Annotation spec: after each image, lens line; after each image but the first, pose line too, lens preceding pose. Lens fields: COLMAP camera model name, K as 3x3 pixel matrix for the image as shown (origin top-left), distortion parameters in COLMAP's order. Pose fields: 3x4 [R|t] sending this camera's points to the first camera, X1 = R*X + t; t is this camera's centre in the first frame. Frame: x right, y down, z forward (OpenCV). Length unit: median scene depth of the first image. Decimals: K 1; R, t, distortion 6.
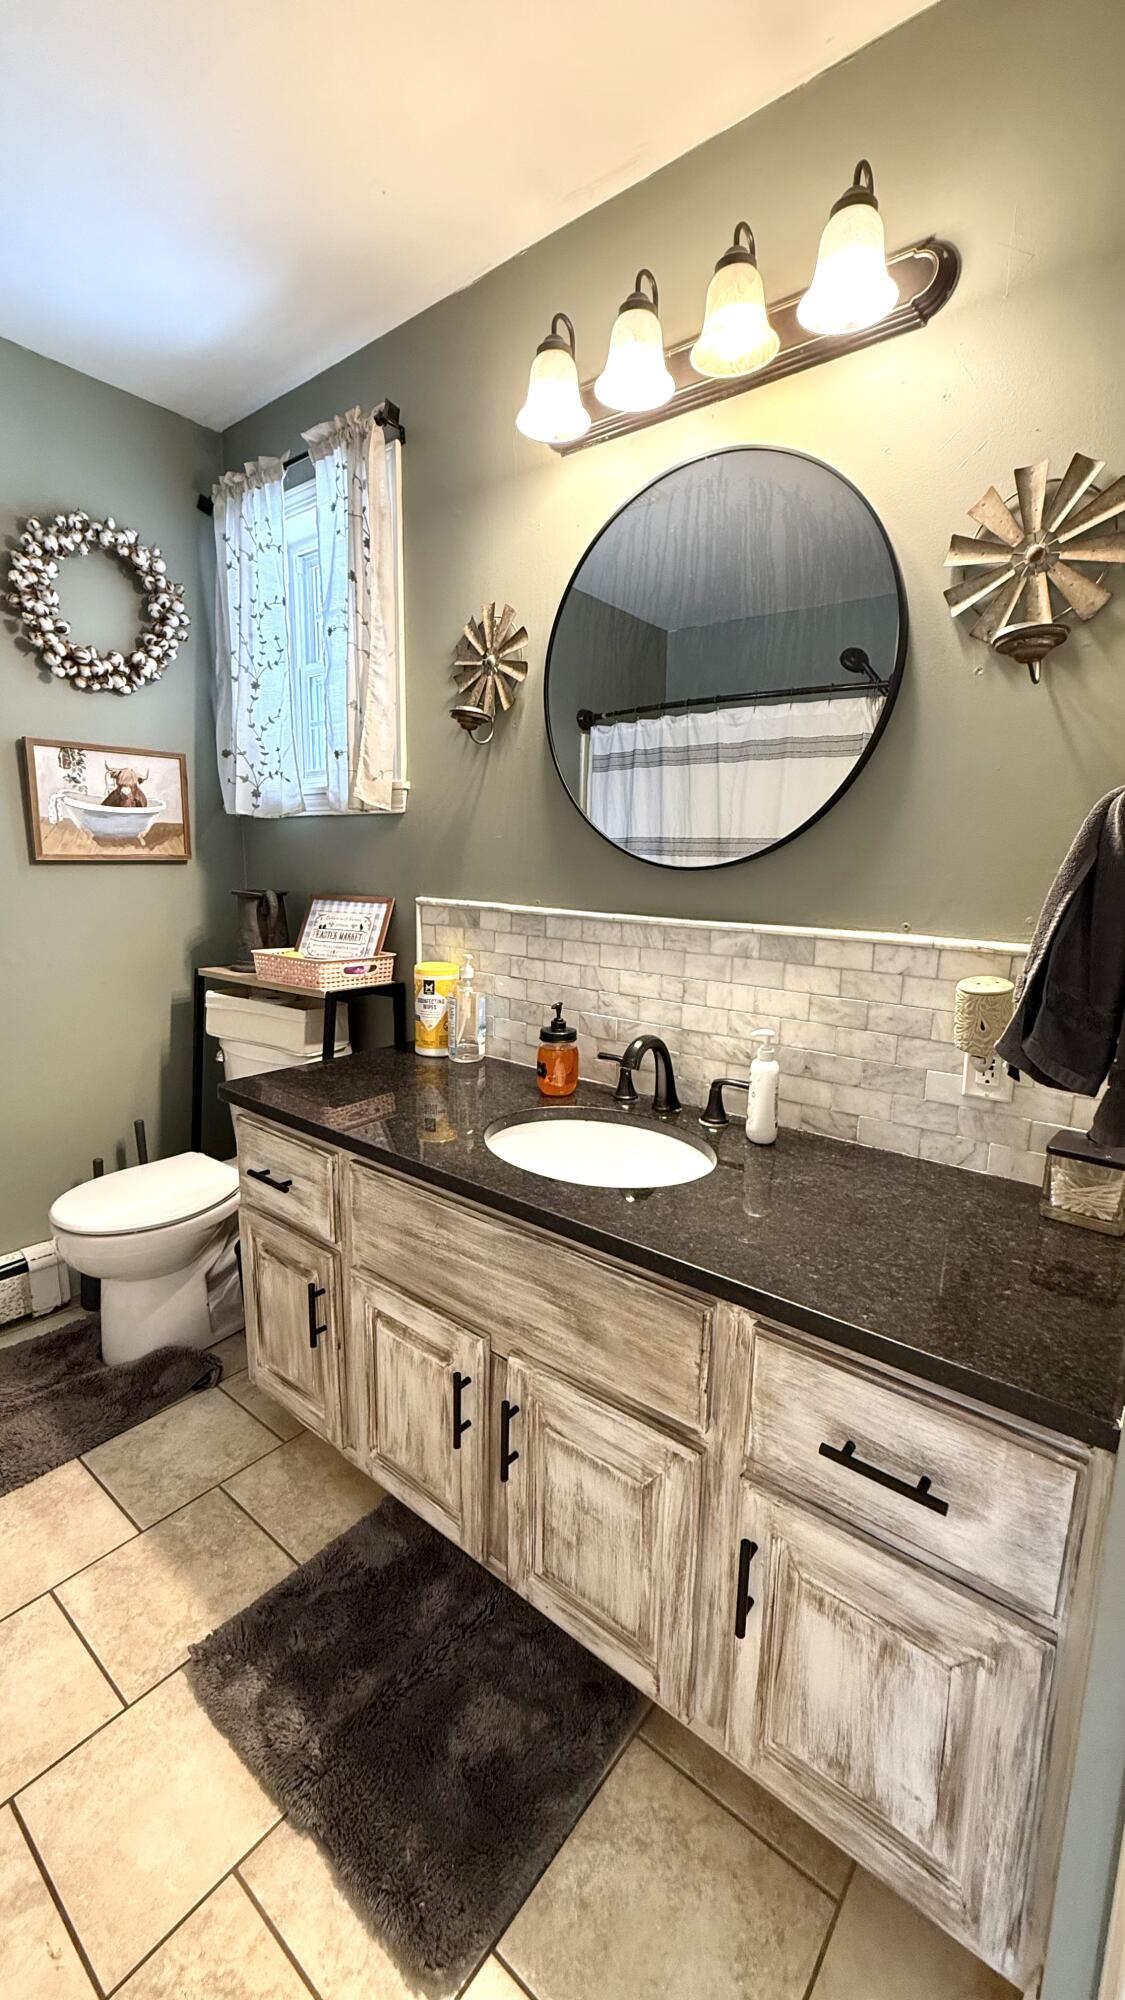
lens RADIAL K [[795.8, 0, 556.2], [0, 795.8, 1000.3], [0, 0, 1]] dist [-0.000803, 0.000471]
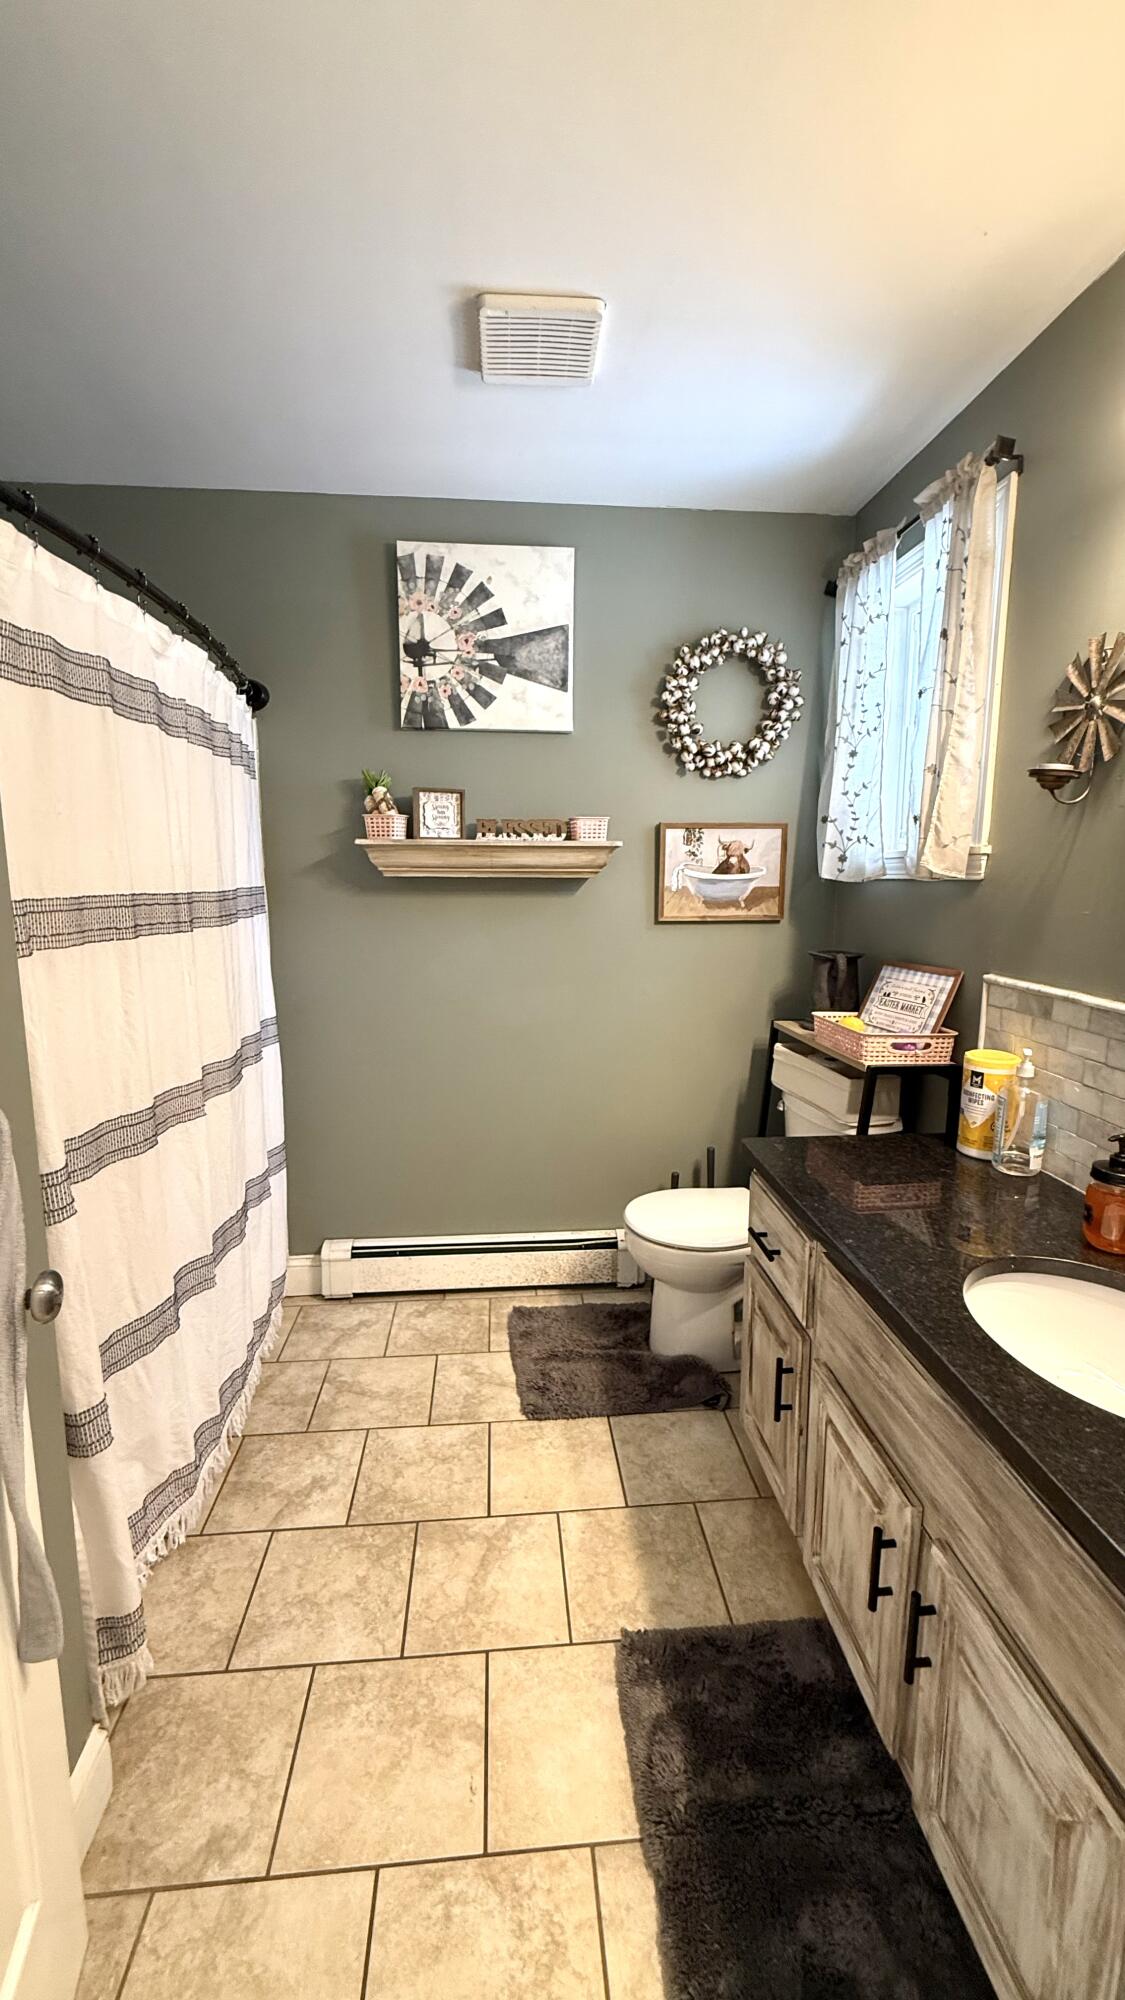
lens RADIAL K [[795.8, 0, 564.3], [0, 795.8, 997.0], [0, 0, 1]] dist [-0.000803, 0.000471]
pose [[0.691976, 0.094500, -0.715708, 0.146675], [-0.117209, 0.992948, 0.017783, -0.069564], [0.712342, 0.071582, 0.698173, 0.050982]]
